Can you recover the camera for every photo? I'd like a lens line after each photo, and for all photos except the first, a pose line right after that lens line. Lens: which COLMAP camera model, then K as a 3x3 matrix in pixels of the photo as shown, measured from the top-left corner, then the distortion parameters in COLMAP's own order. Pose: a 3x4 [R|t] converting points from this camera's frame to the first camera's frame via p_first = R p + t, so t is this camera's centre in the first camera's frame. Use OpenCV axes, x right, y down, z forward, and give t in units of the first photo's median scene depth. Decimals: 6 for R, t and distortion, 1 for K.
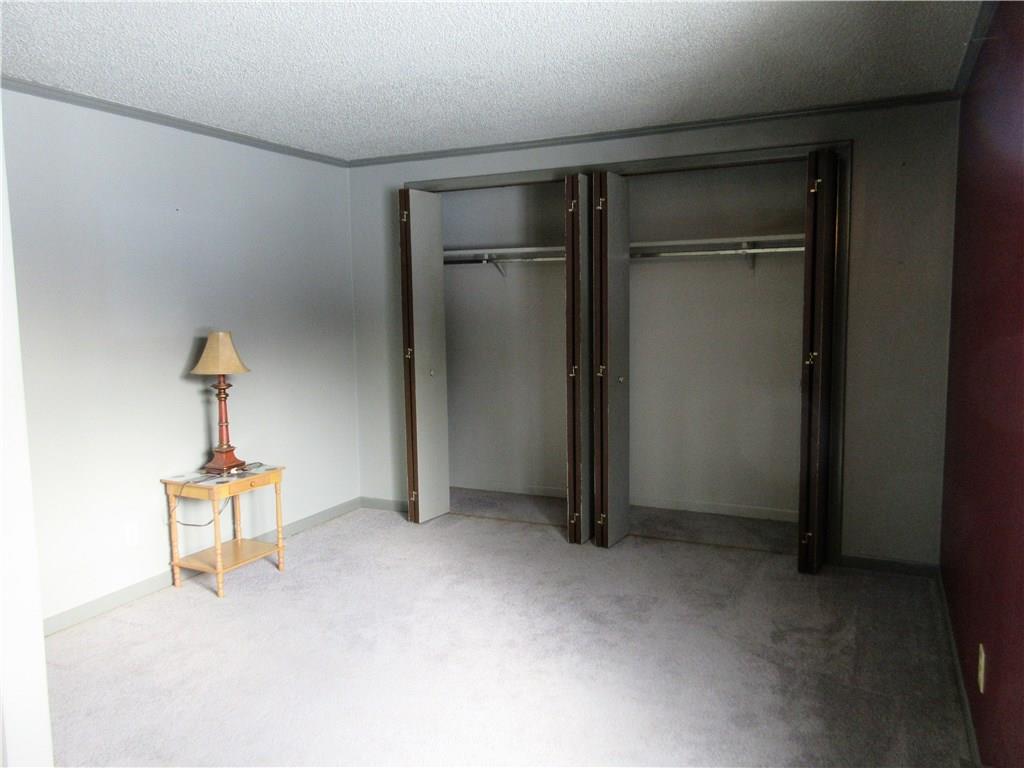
lens RADIAL K [[762.7, 0, 512.0], [0, 762.7, 384.0], [0, 0, 1]] dist [-0.004911, -0.003154]
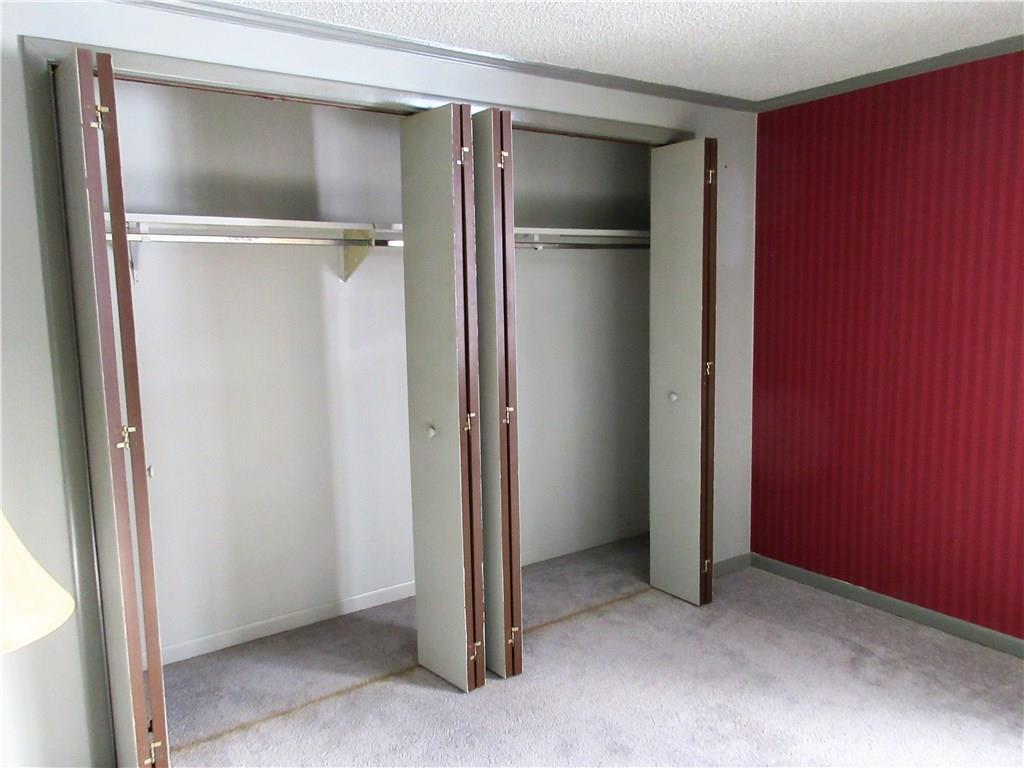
lens RADIAL K [[762.7, 0, 512.0], [0, 762.7, 384.0], [0, 0, 1]] dist [-0.004911, -0.003154]
pose [[0.488765, -0.112047, 0.865190, -0.439379], [0.102529, 0.992223, 0.070578, -0.091822], [-0.866370, 0.054211, 0.496452, 0.653515]]
